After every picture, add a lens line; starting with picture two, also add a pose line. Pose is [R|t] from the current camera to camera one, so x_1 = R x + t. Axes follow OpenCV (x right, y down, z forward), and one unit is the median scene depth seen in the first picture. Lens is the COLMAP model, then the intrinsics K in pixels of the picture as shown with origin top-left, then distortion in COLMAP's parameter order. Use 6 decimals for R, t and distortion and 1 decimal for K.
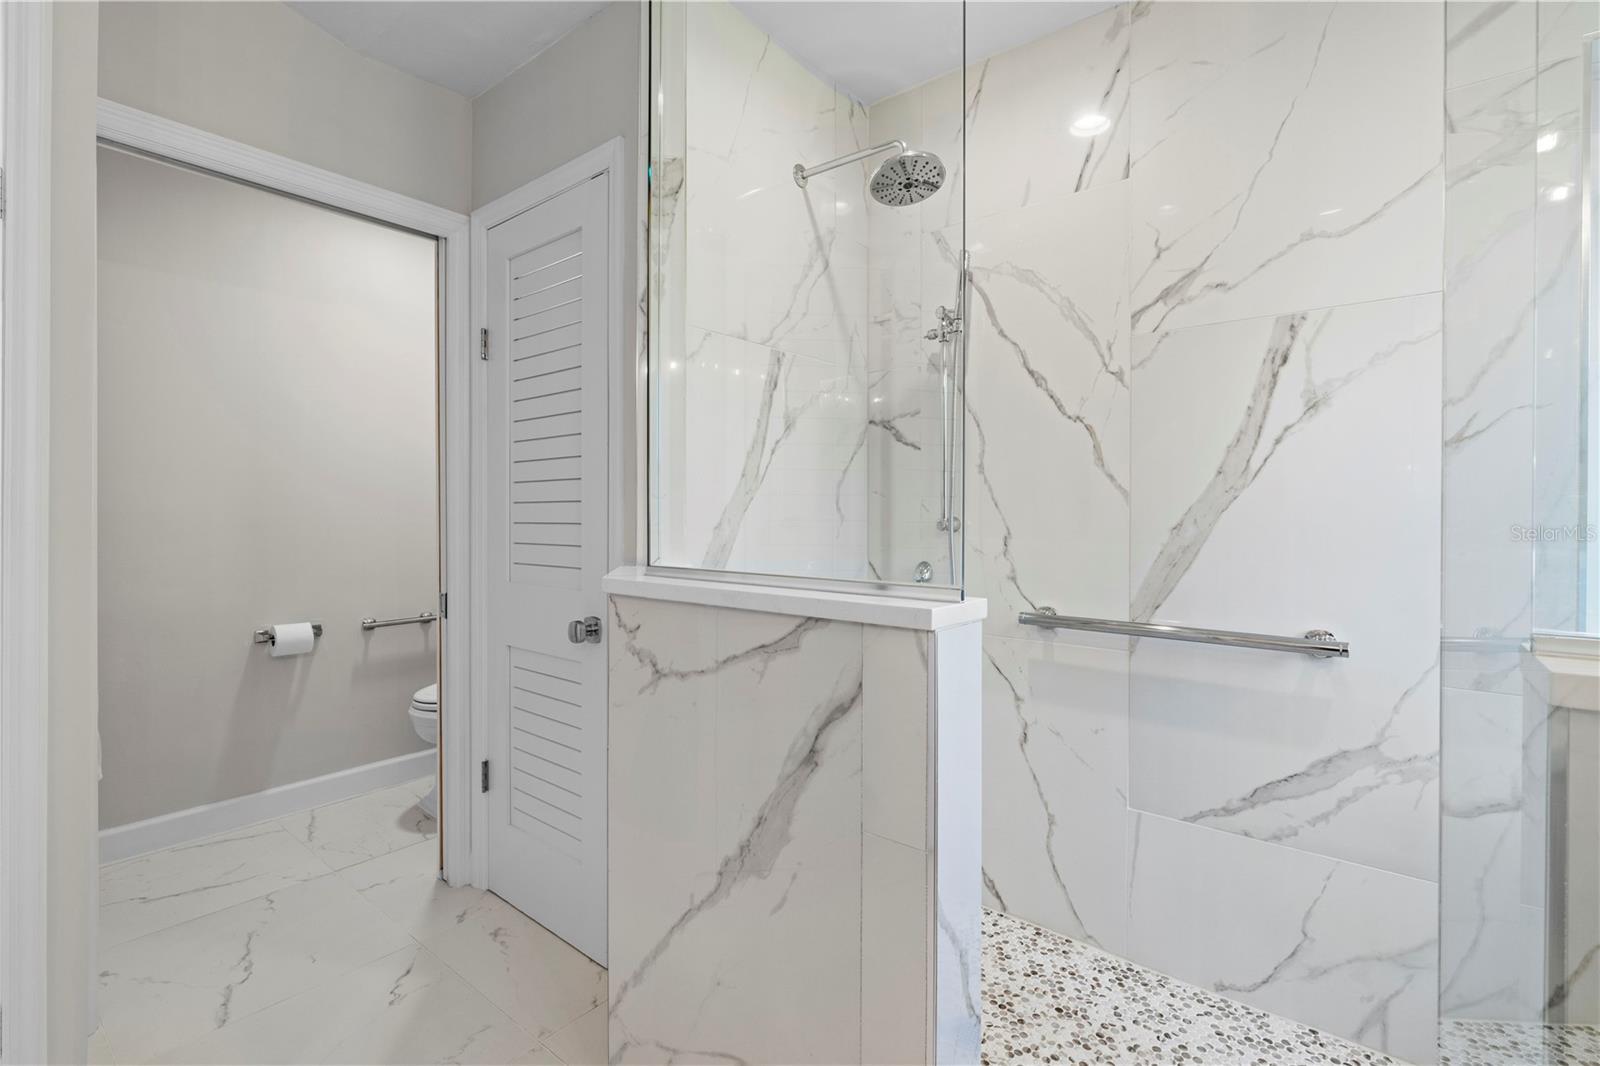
lens RADIAL K [[731.3, 0, 801.4], [0, 731.3, 516.2], [0, 0, 1]] dist [-0.002652, 0.000457]
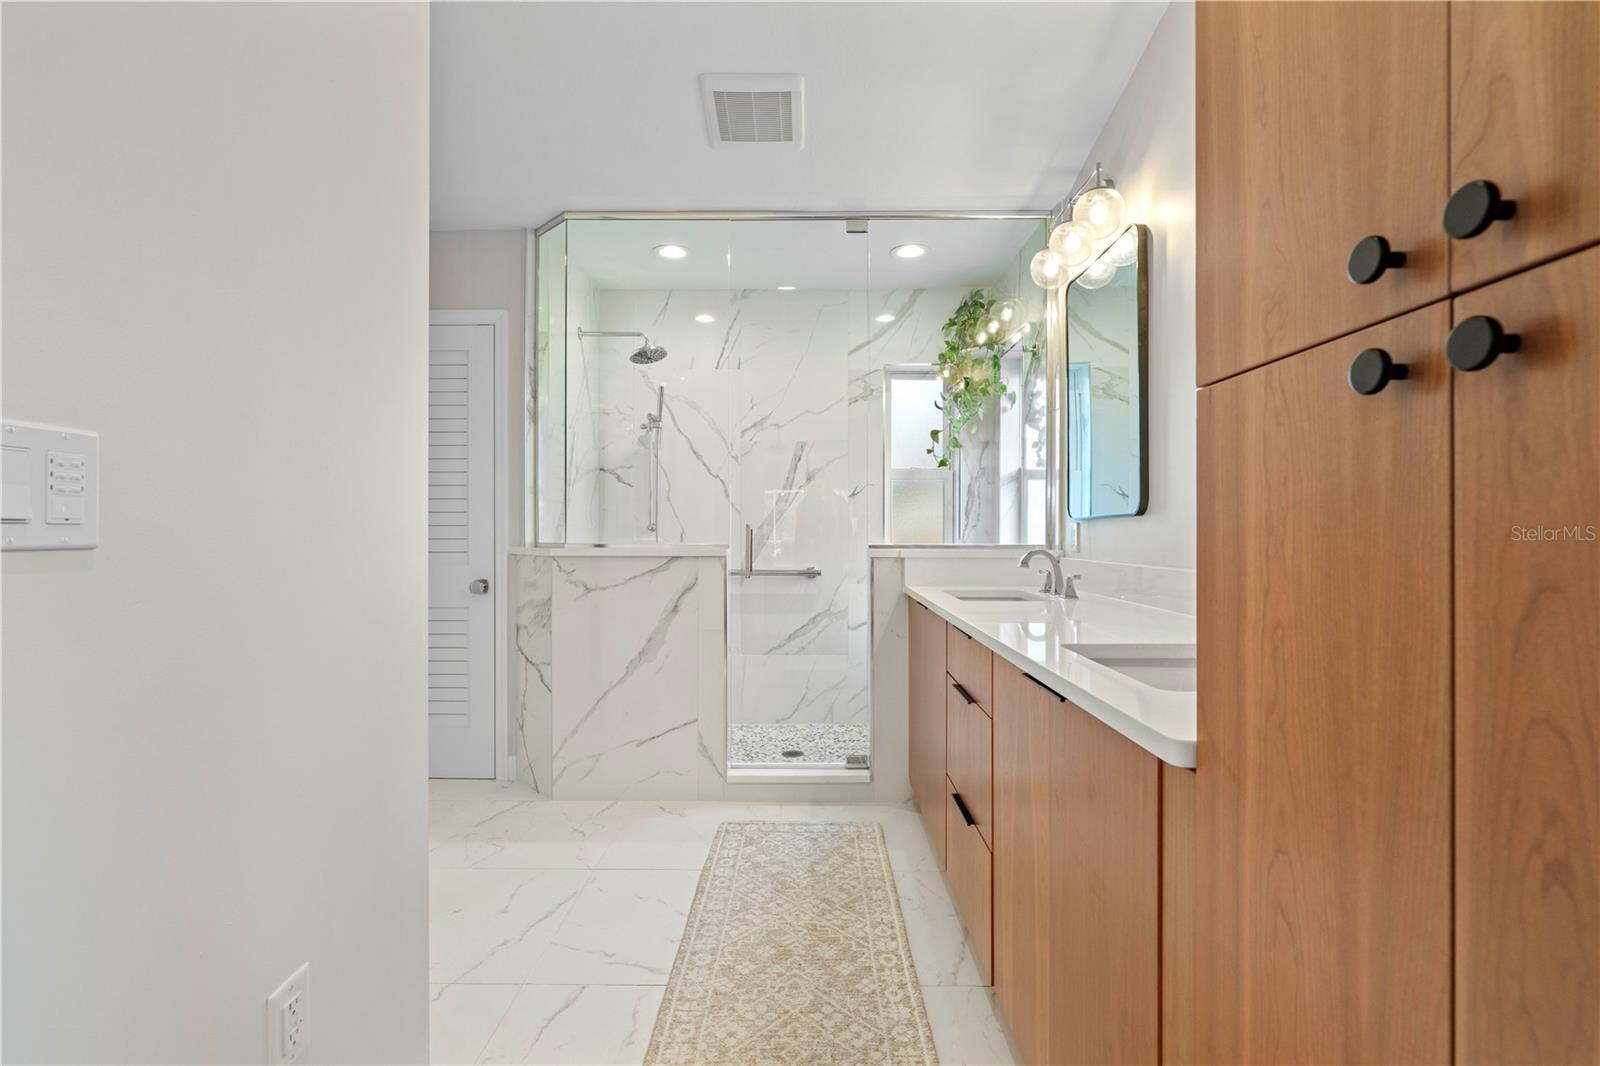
lens RADIAL K [[731.3, 0, 800.8], [0, 731.3, 531.4], [0, 0, 1]] dist [-0.002652, 0.000457]
pose [[0.779982, -0.001983, 0.625799, -0.919149], [0.004480, 0.999987, -0.002415, 0.038115], [-0.625786, 0.004687, 0.779981, -0.971098]]
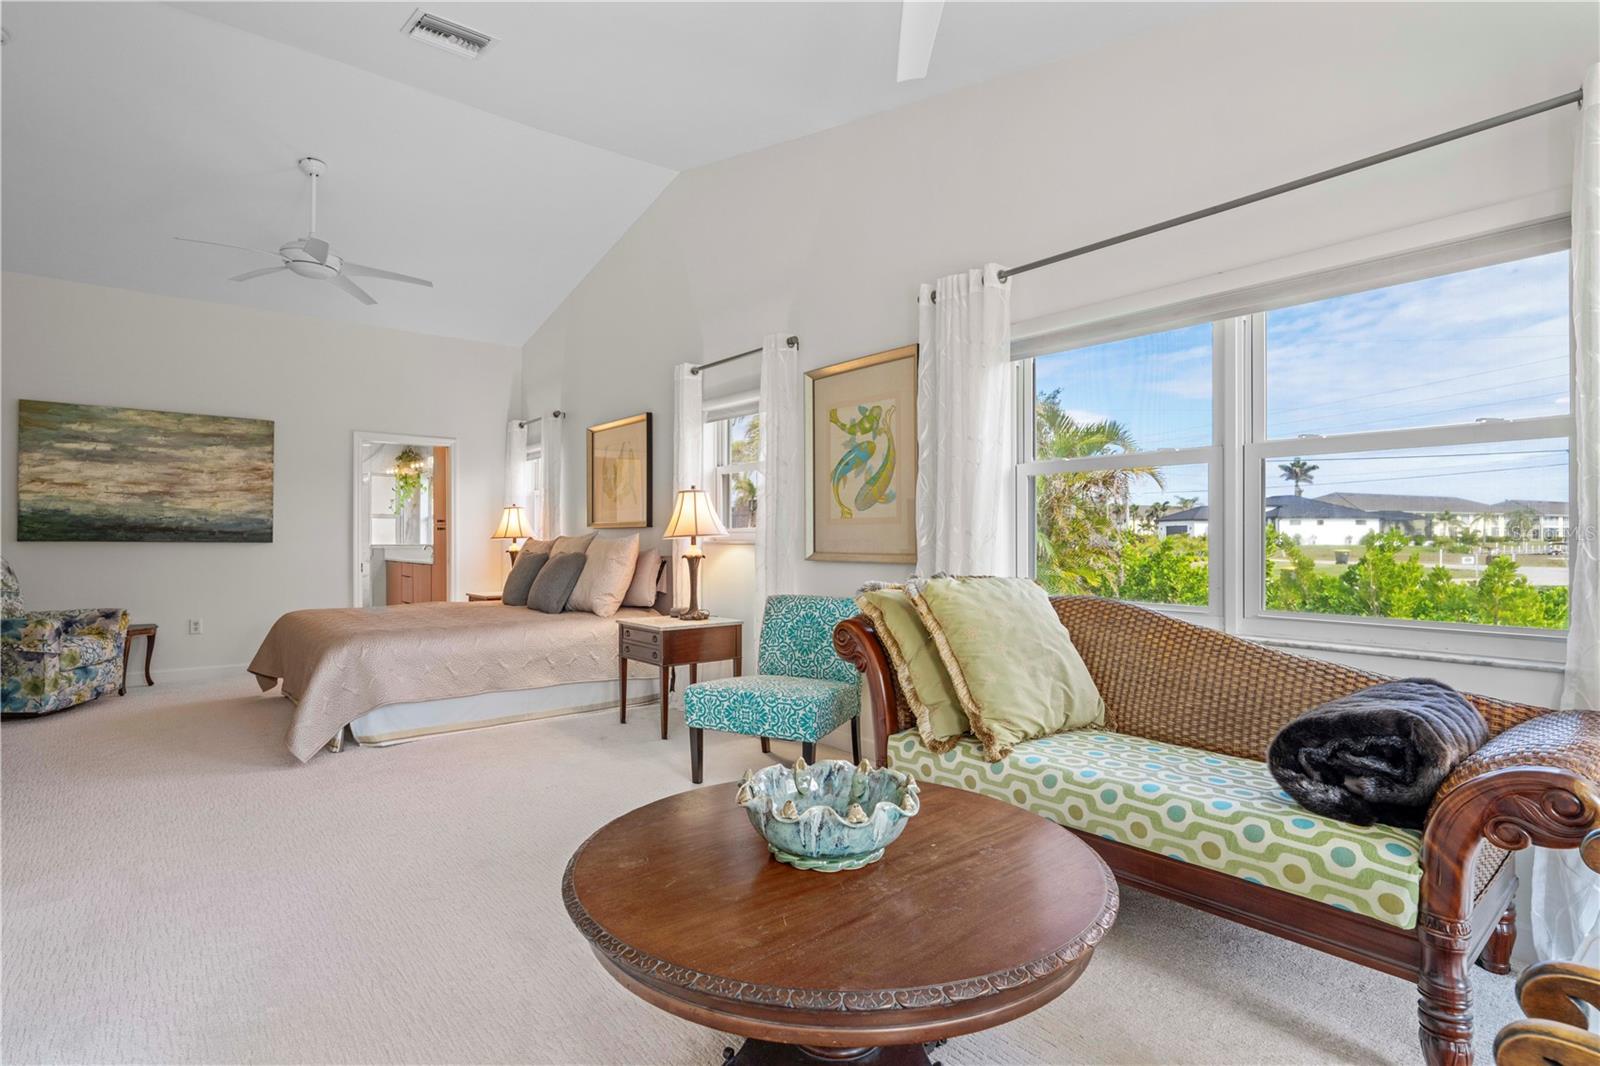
lens RADIAL K [[771.3, 0, 802.2], [0, 771.3, 532.0], [0, 0, 1]] dist [0.001228, 0.000047]
pose [[0.181749, 0.004516, 0.983335, -5.355217], [0.006705, 0.999961, -0.005831, 0.032052], [-0.983322, 0.007654, 0.181712, -4.342001]]
